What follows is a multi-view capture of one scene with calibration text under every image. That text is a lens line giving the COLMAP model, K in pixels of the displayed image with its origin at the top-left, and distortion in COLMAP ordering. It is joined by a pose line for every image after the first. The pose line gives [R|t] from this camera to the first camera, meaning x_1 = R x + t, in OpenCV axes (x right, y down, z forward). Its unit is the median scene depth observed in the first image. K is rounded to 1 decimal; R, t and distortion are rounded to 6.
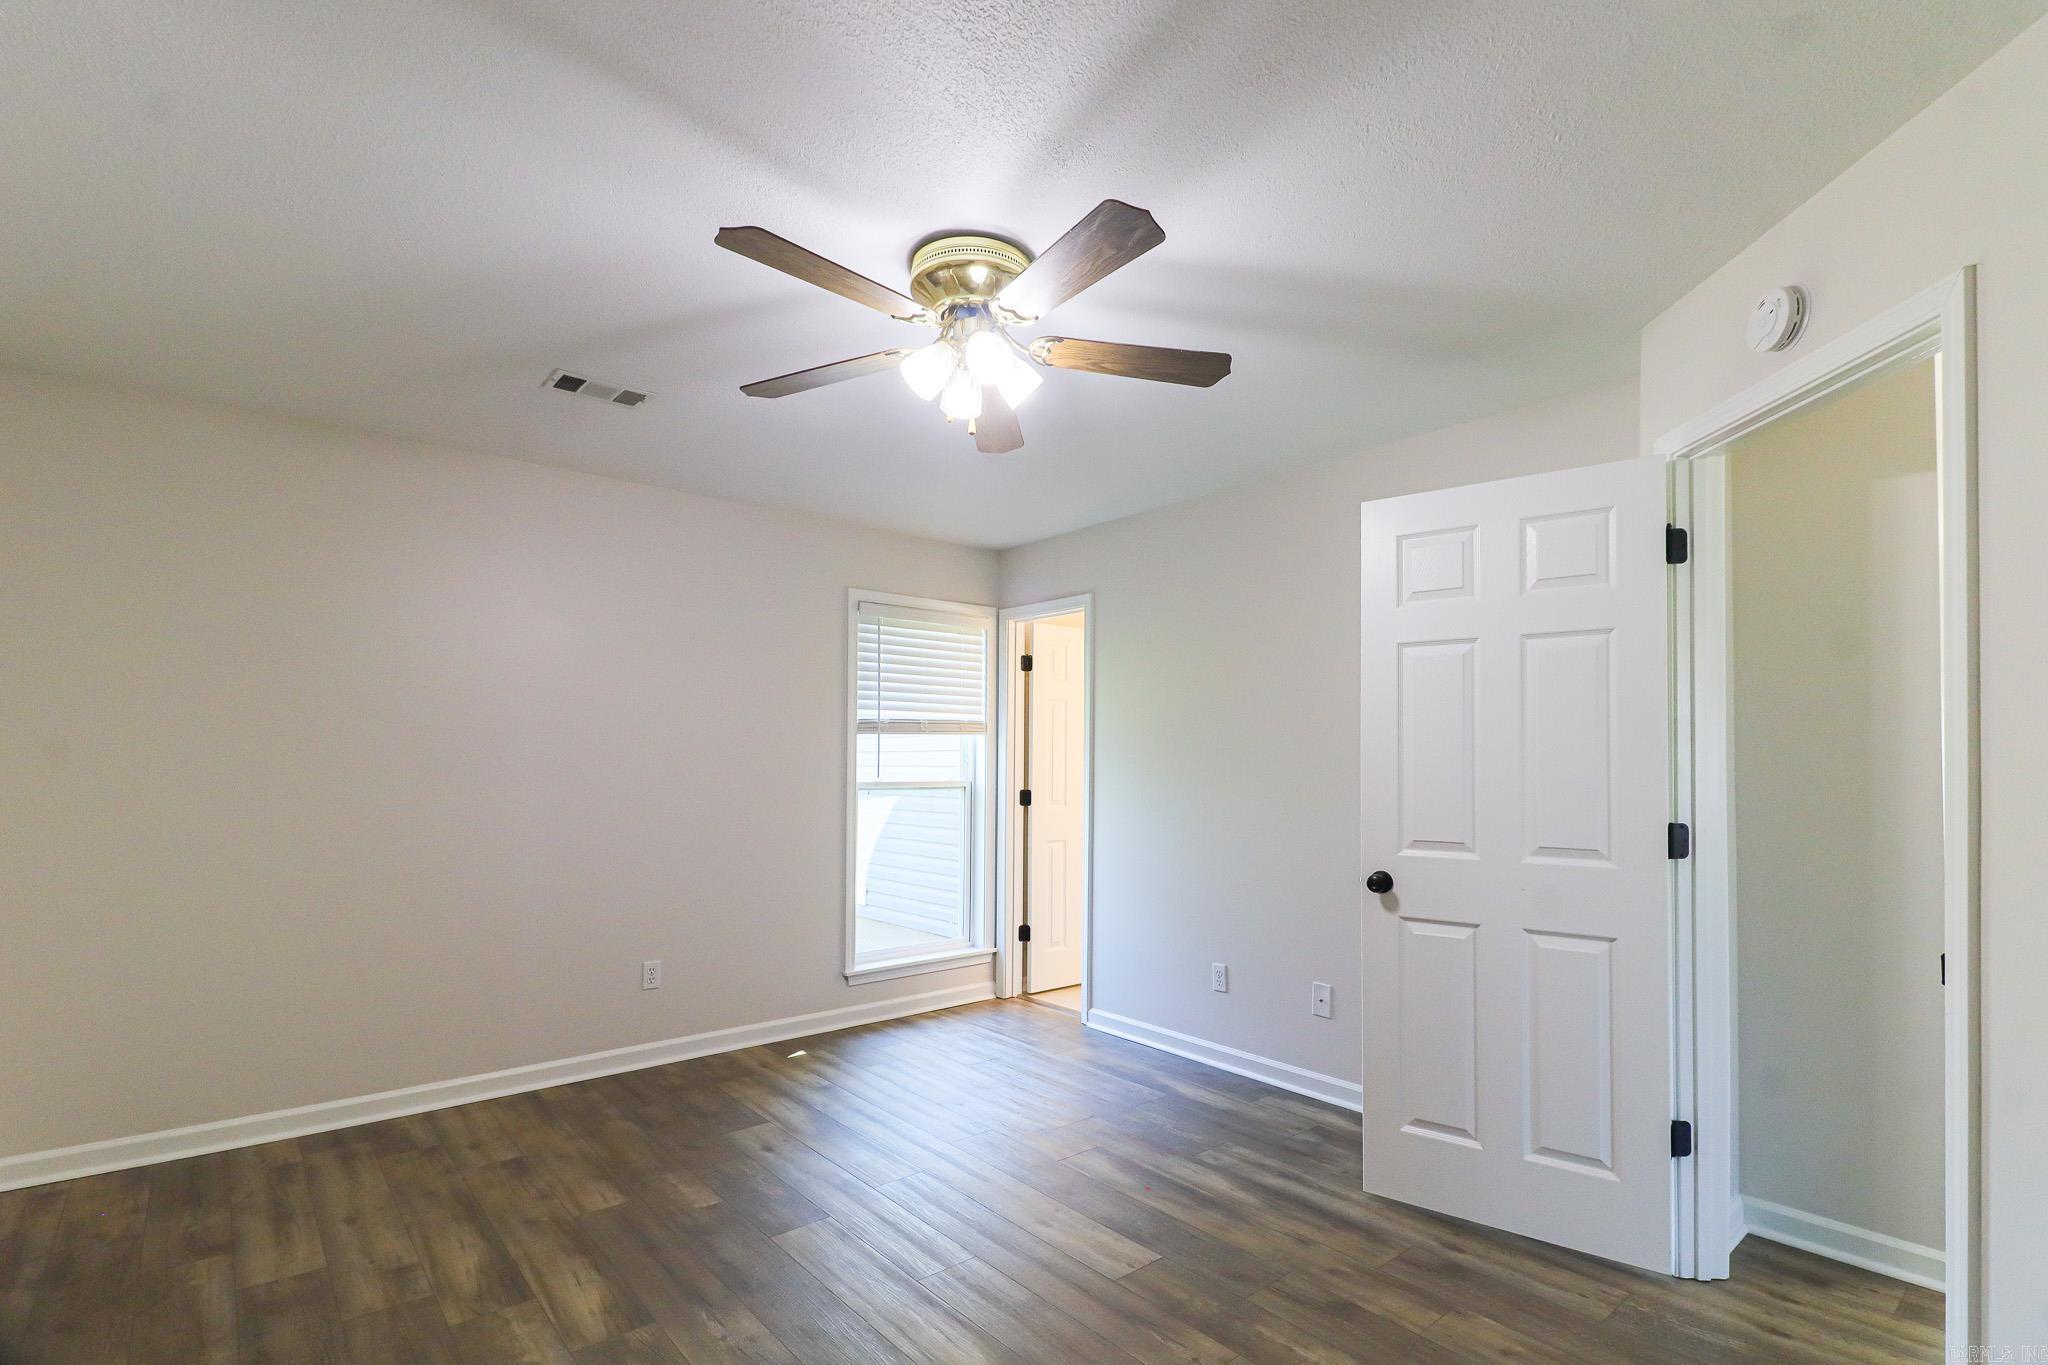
lens RADIAL K [[968.0, 0, 1039.4], [0, 968.0, 741.3], [0, 0, 1]] dist [0.017584, -0.011776]
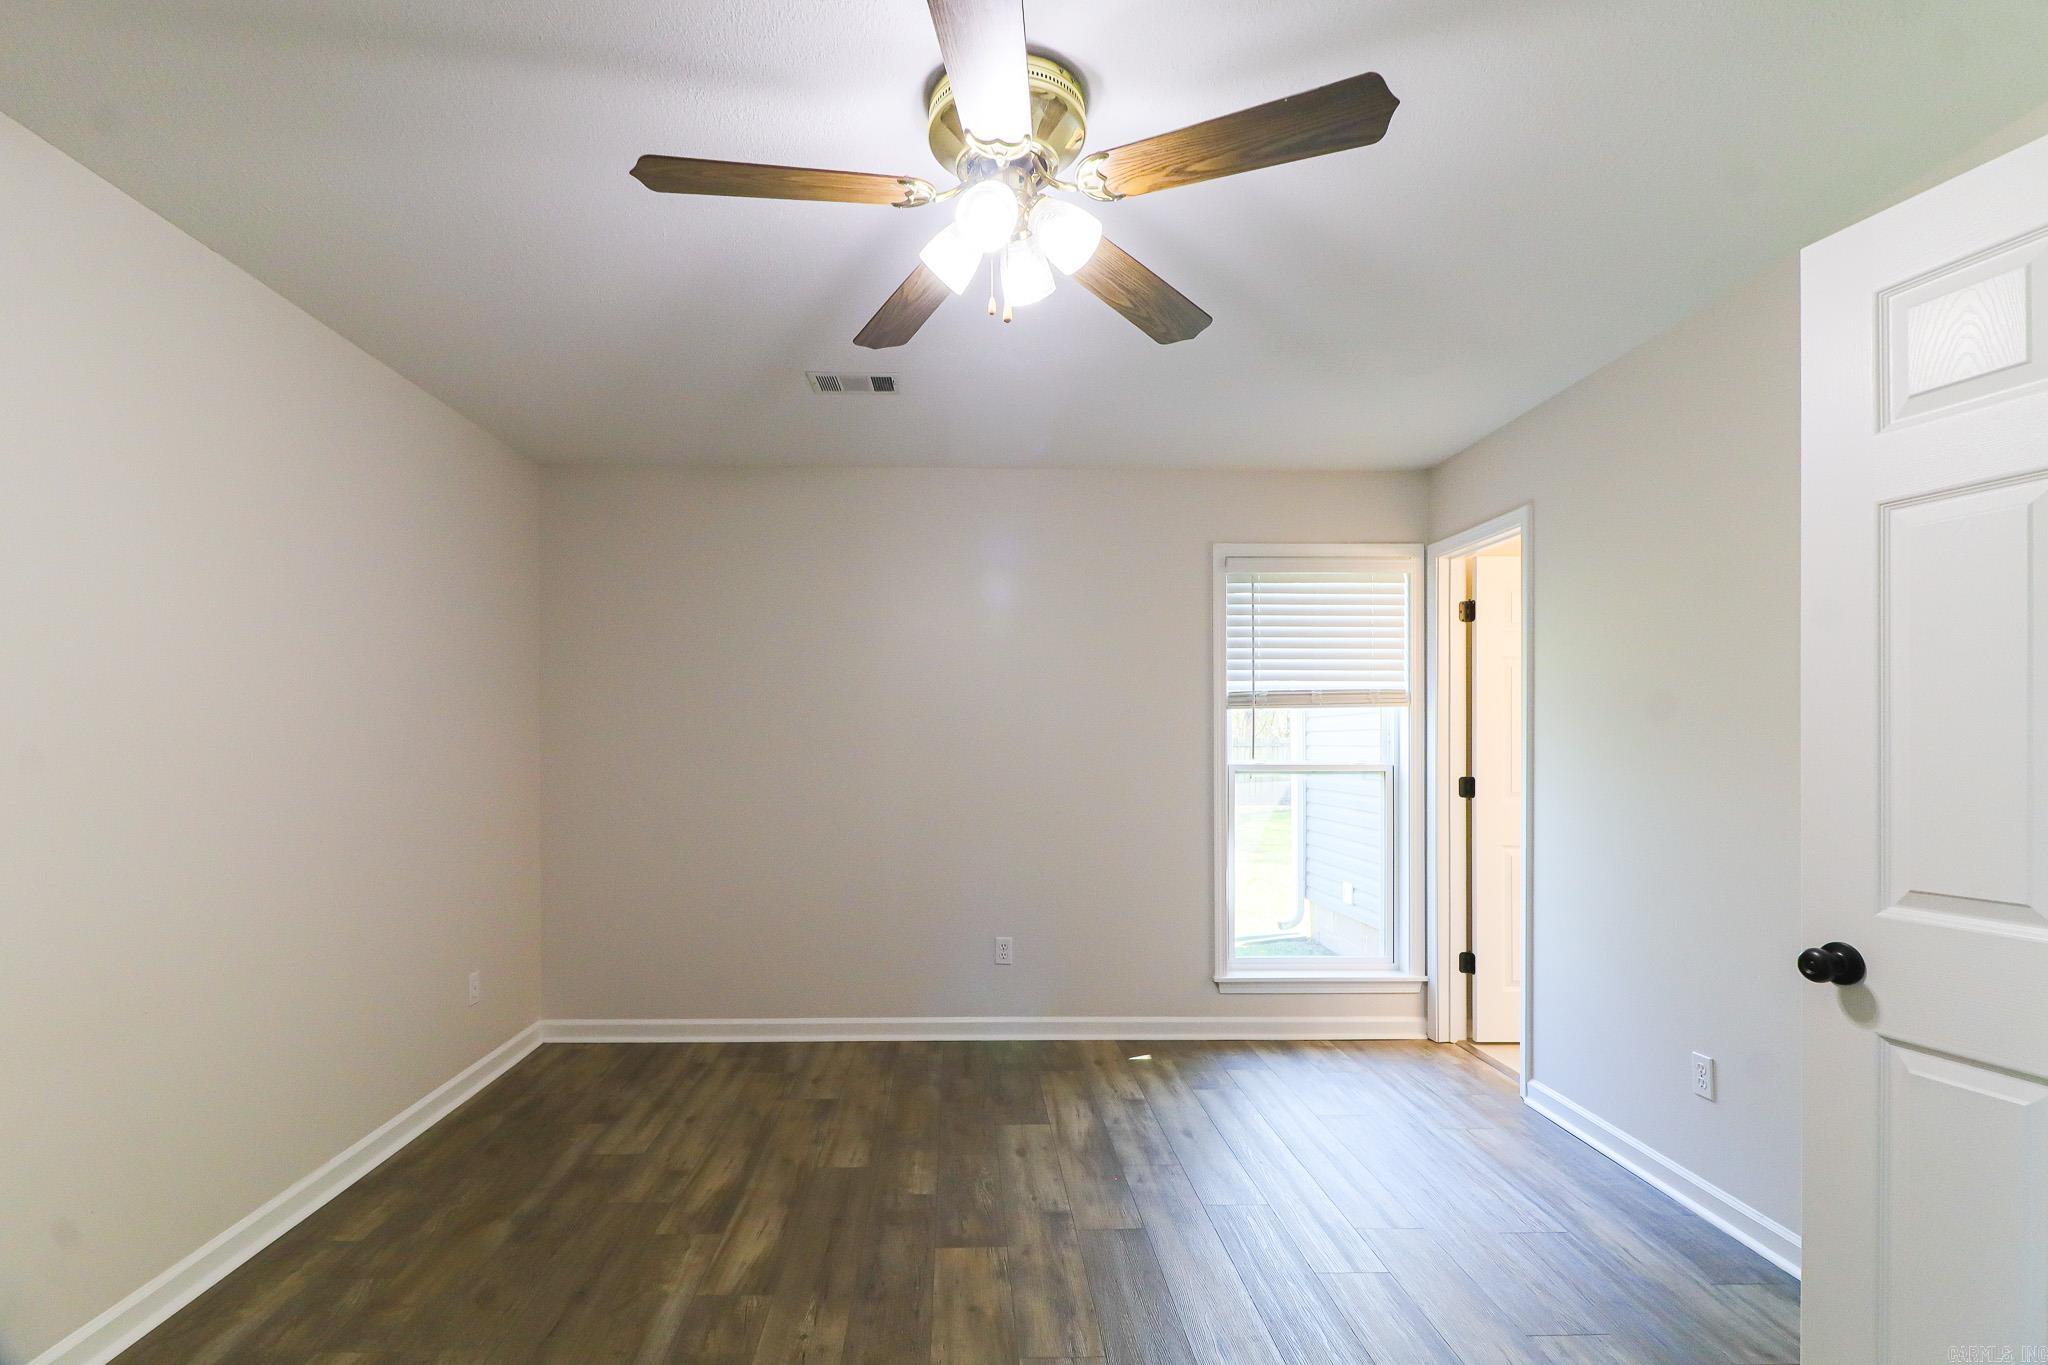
lens RADIAL K [[968.0, 0, 971.4], [0, 968.0, 746.0], [0, 0, 1]] dist [0.017584, -0.011776]
pose [[0.769350, -0.001669, -0.638826, 0.228612], [0.017357, 0.999682, 0.018291, 0.006480], [0.638592, -0.025161, 0.769134, 0.206286]]
